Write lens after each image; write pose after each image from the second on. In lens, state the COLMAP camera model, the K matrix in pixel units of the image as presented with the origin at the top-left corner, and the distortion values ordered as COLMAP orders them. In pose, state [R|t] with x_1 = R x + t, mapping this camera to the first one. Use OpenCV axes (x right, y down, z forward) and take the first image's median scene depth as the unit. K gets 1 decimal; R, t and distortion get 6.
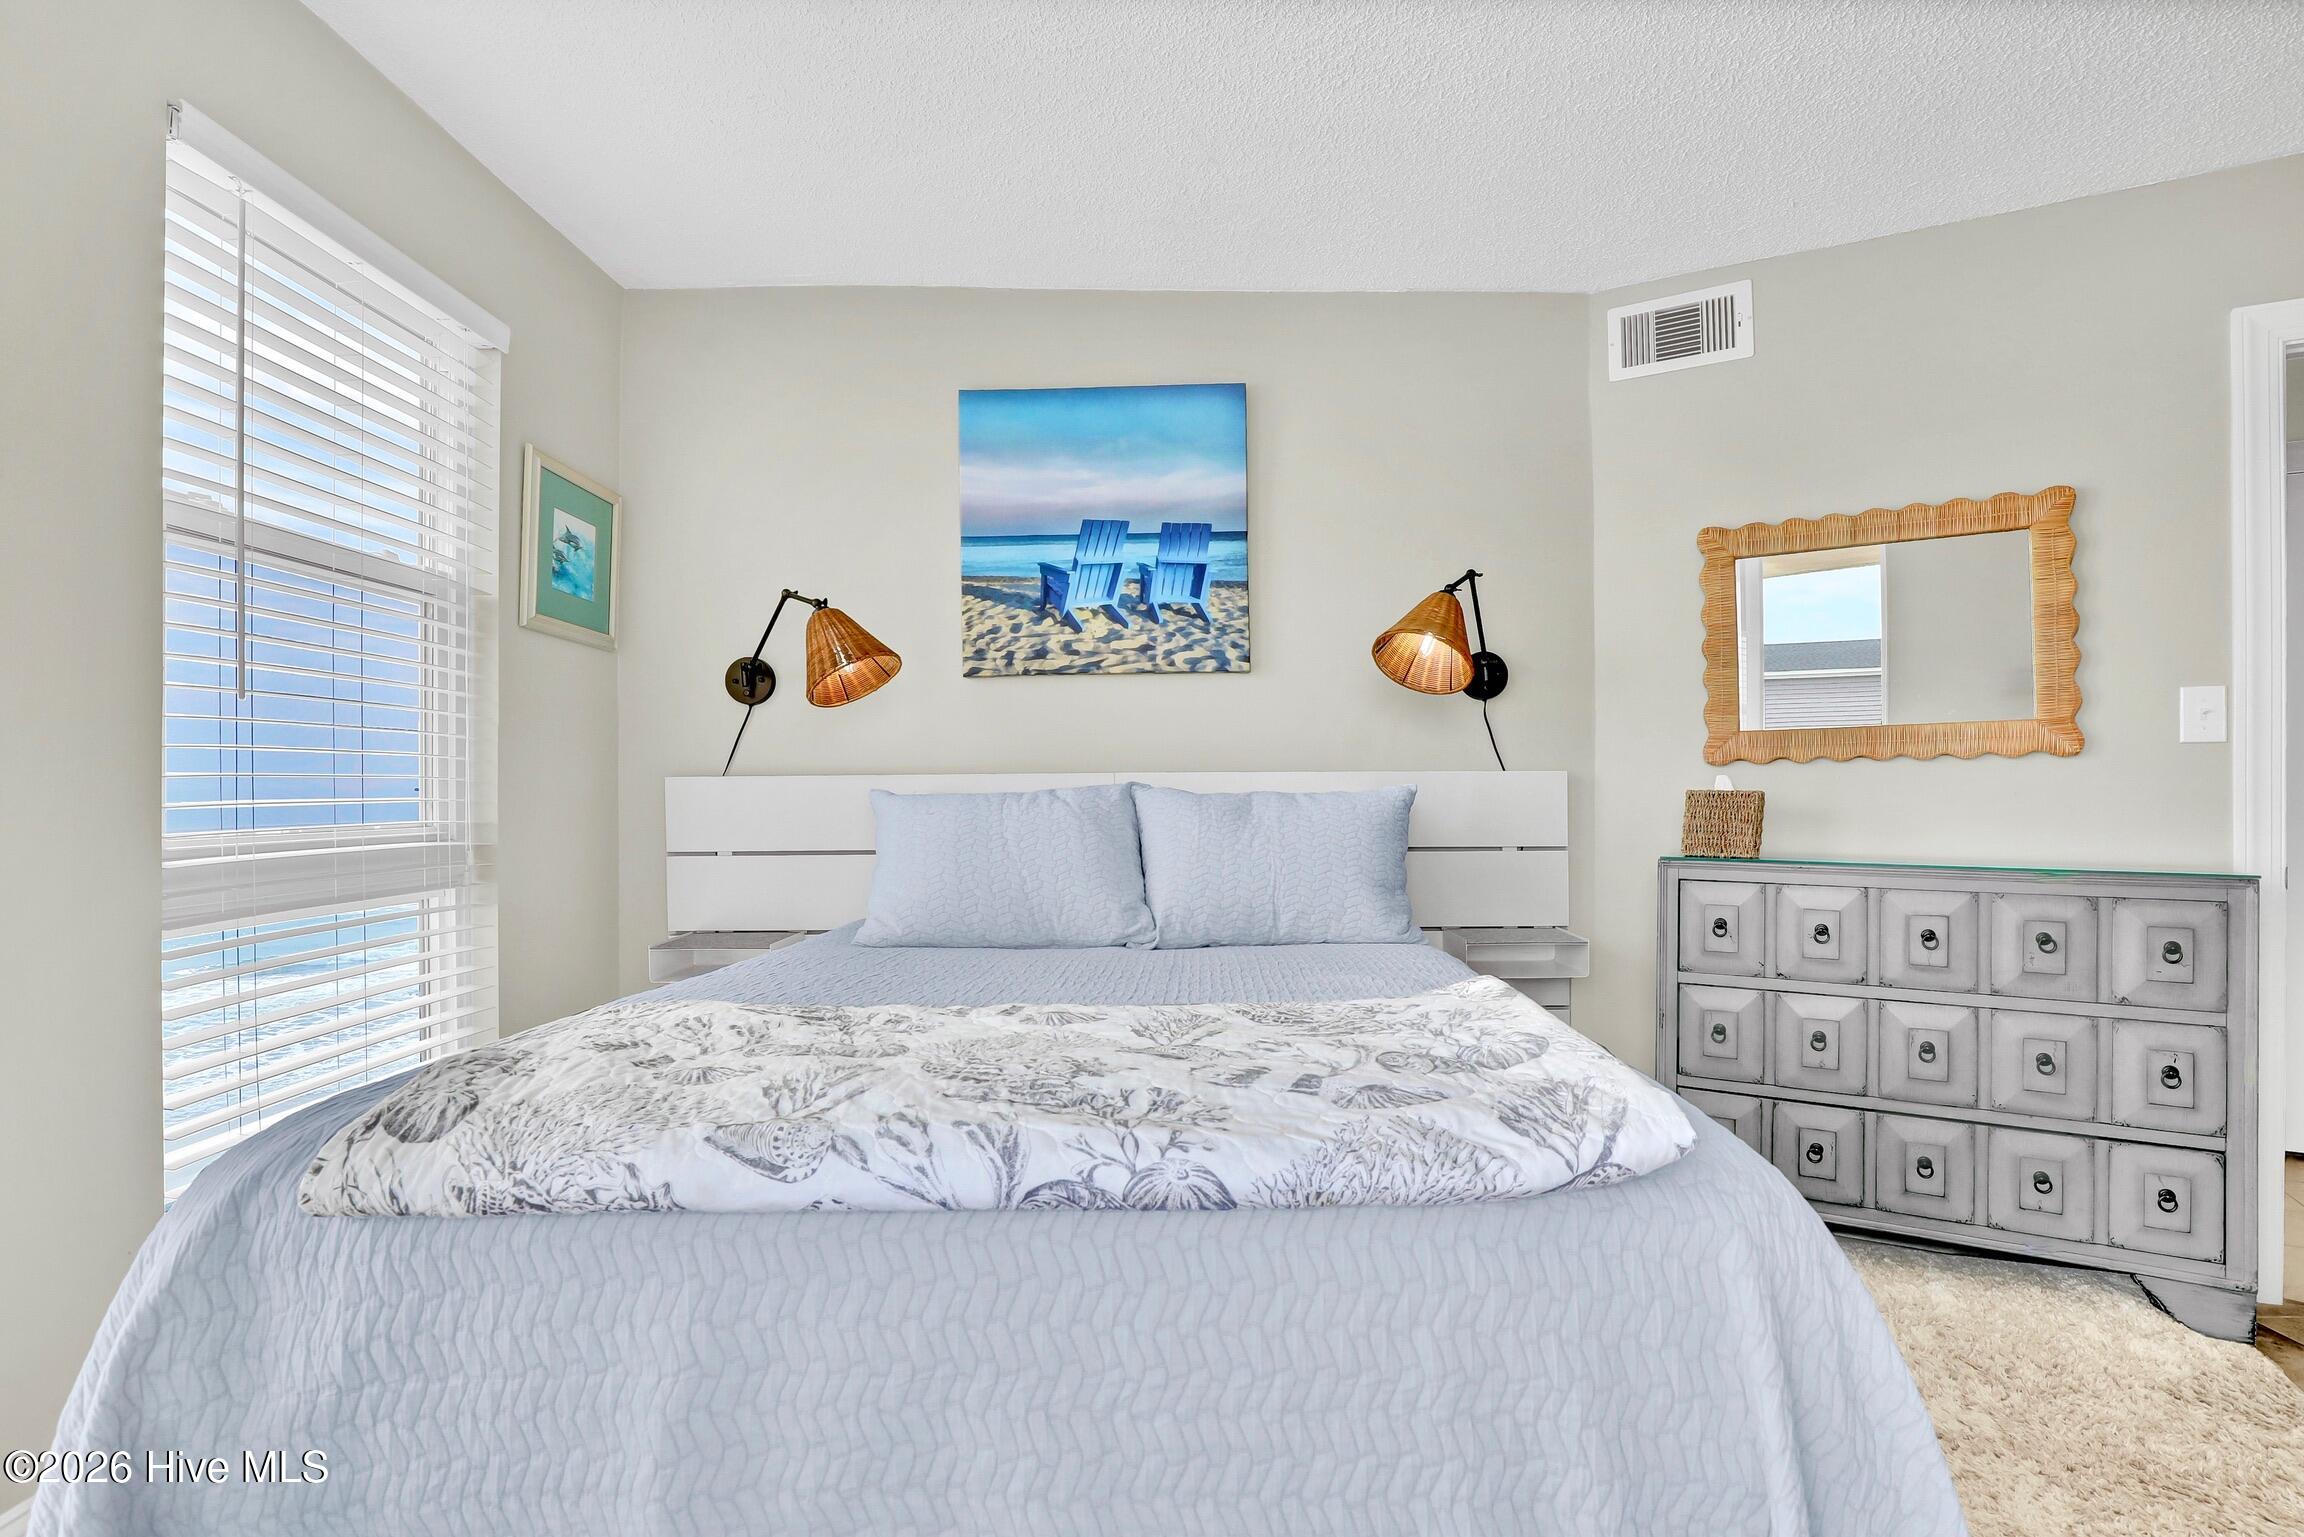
lens RADIAL K [[1116.5, 0, 1156.9], [0, 1116.5, 787.8], [0, 0, 1]] dist [-0.043727, 0.011629]
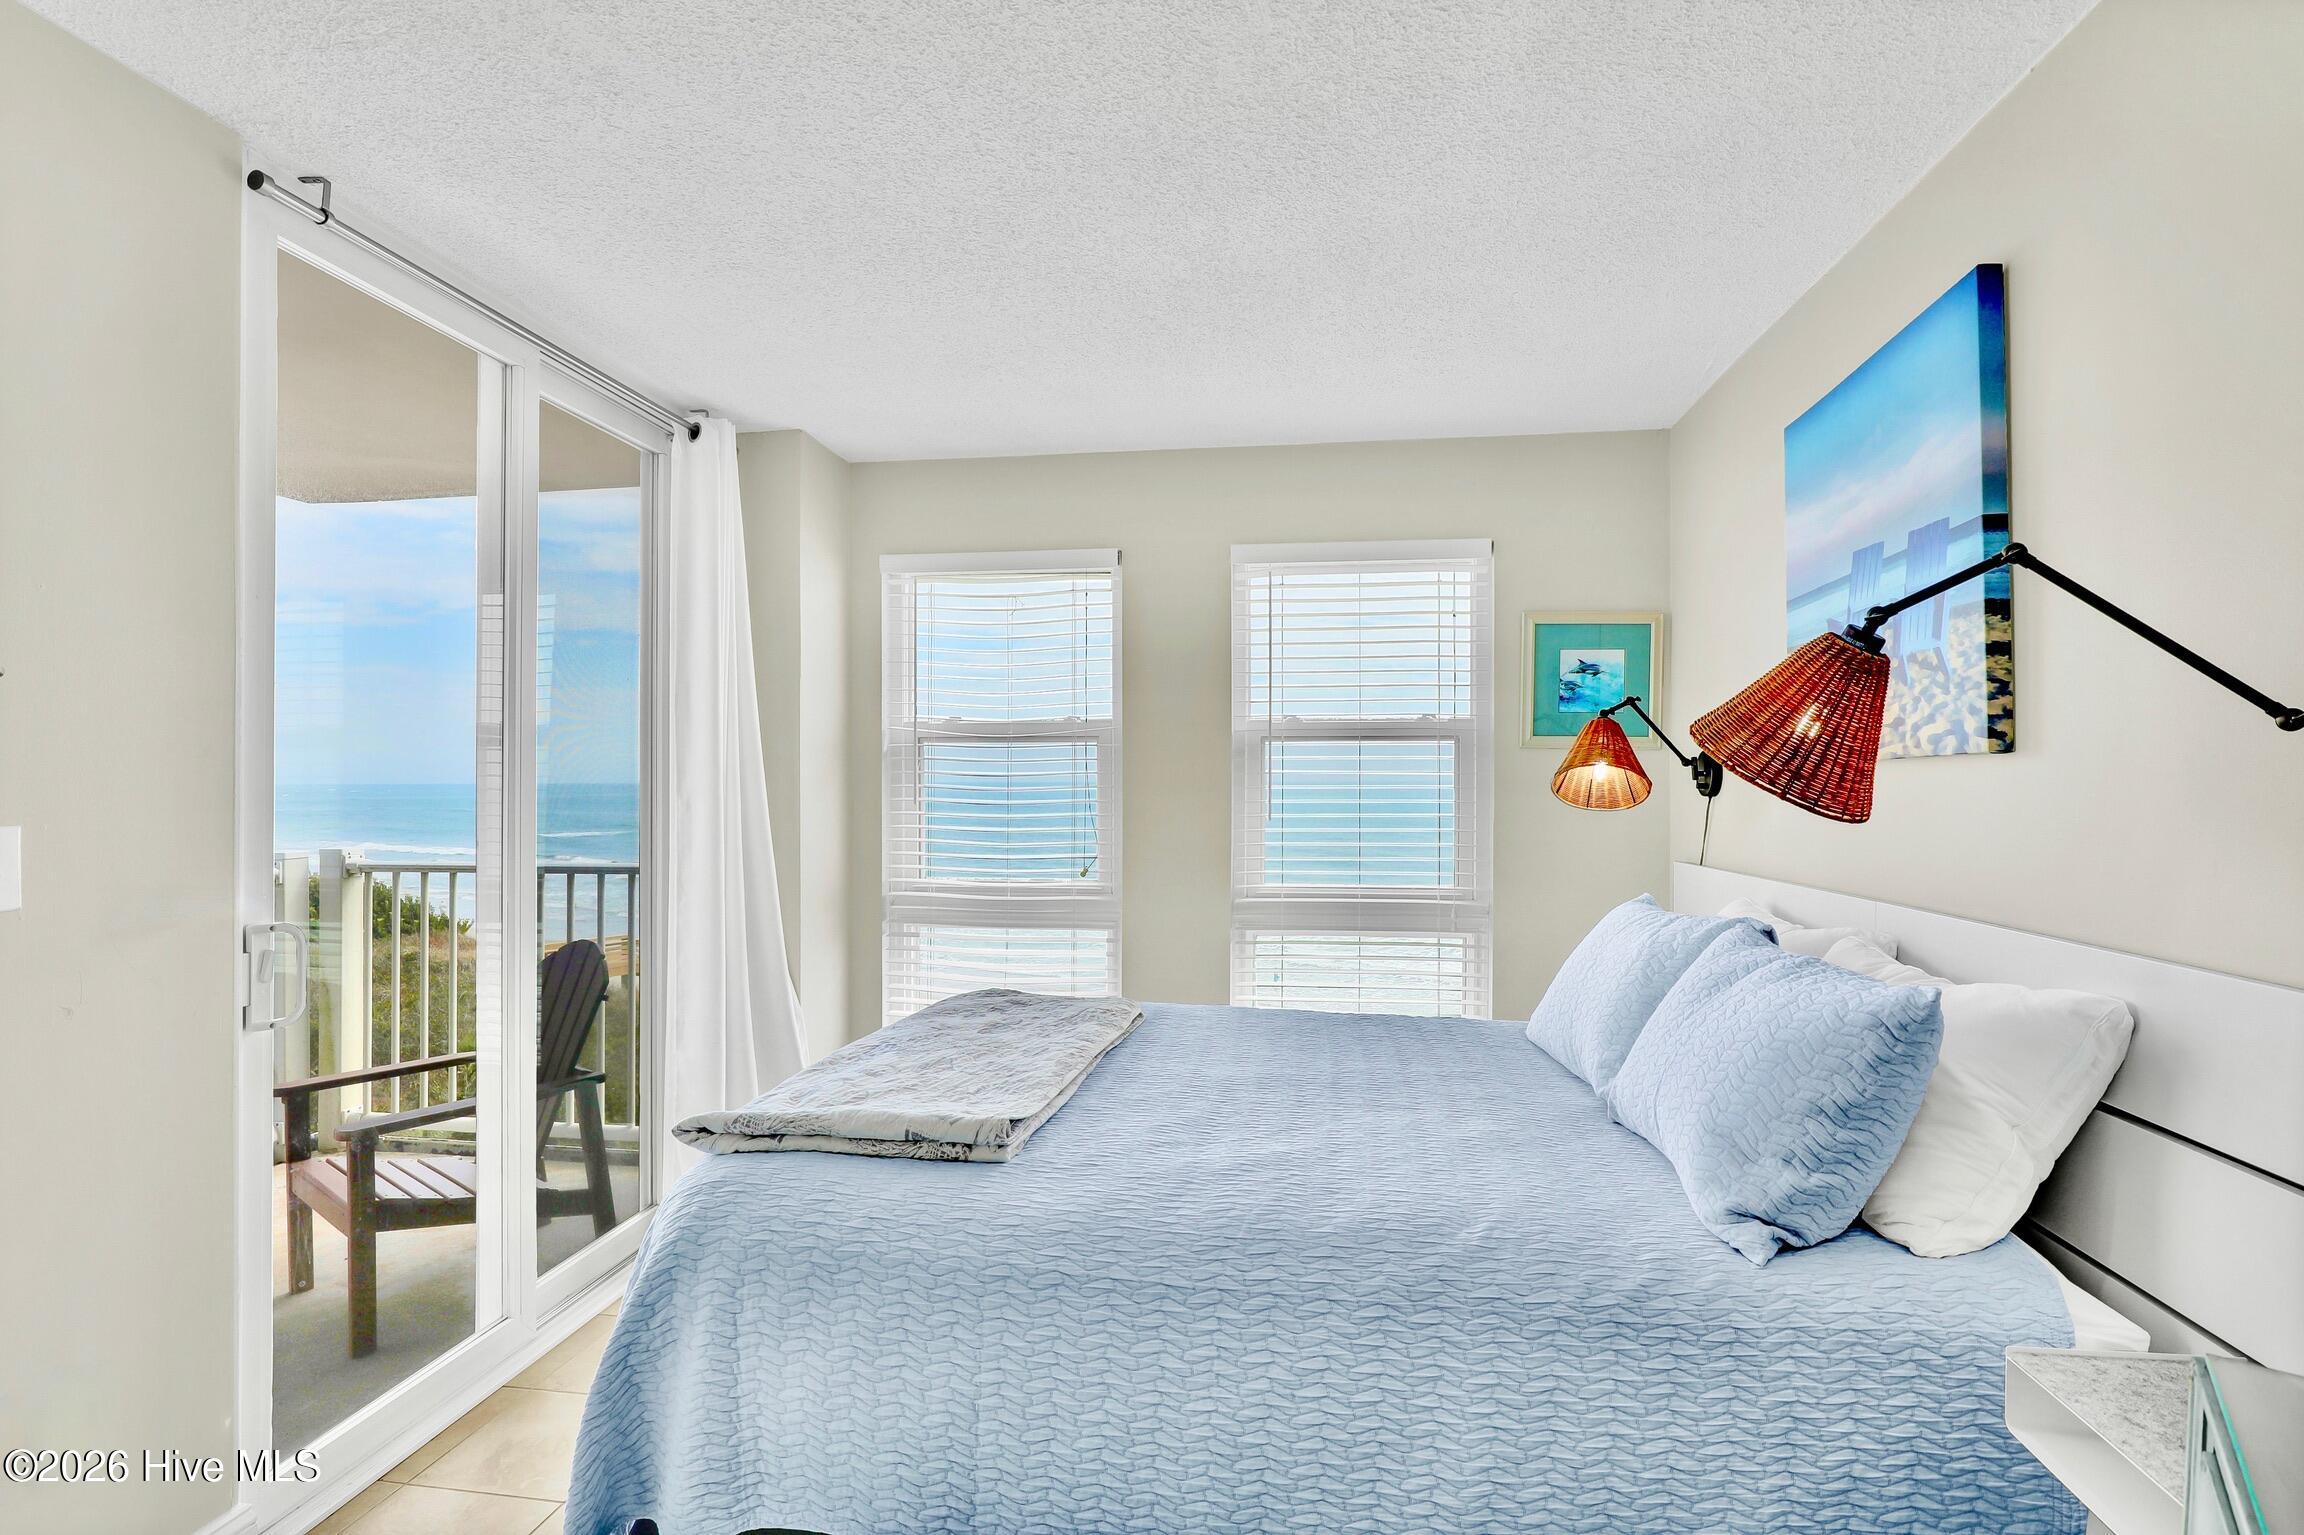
lens RADIAL K [[1116.5, 0, 1156.9], [0, 1116.5, 786.8], [0, 0, 1]] dist [-0.043727, 0.011629]
pose [[-0.157474, 0.004211, -0.987514, 0.720082], [0.002609, 0.999989, 0.003848, -0.089916], [0.987520, -0.001970, -0.157483, 0.659765]]
